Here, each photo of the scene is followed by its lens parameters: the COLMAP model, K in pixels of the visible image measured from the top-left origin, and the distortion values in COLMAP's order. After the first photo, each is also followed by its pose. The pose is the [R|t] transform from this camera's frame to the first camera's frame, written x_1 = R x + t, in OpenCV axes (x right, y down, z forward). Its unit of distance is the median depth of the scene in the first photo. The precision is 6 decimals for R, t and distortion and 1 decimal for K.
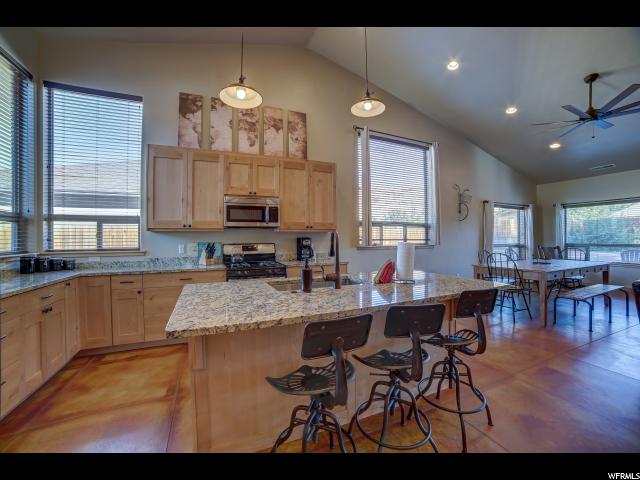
lens RADIAL K [[261.2, 0, 317.0], [0, 261.2, 239.0], [0, 0, 1]] dist [-0.105126, 0.037257]
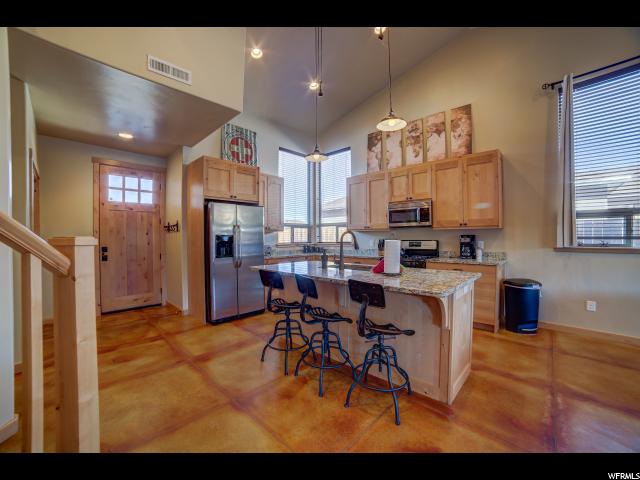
lens RADIAL K [[261.2, 0, 317.0], [0, 261.2, 239.0], [0, 0, 1]] dist [-0.105126, 0.037257]
pose [[0.388917, 0.012191, -0.921192, 0.608679], [0.003370, 0.999887, 0.014655, -0.006375], [0.921267, -0.008804, 0.388832, 0.120808]]
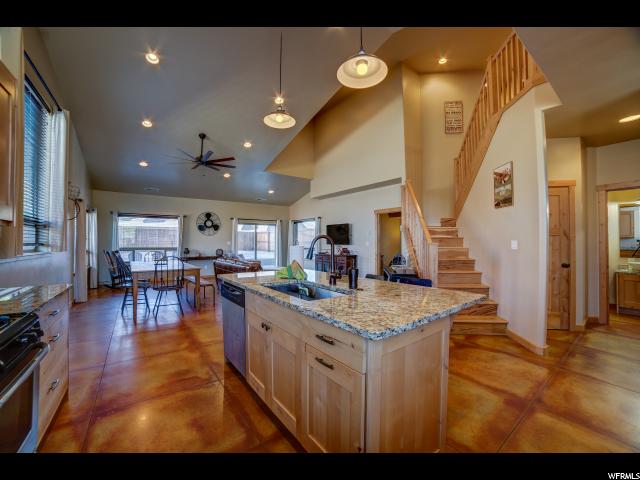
lens RADIAL K [[261.2, 0, 317.0], [0, 261.2, 239.0], [0, 0, 1]] dist [-0.105126, 0.037257]
pose [[-0.213188, 0.021211, 0.976781, -0.465712], [-0.000177, 0.999763, -0.021748, 0.003081], [-0.977011, -0.004809, -0.213134, 0.569466]]
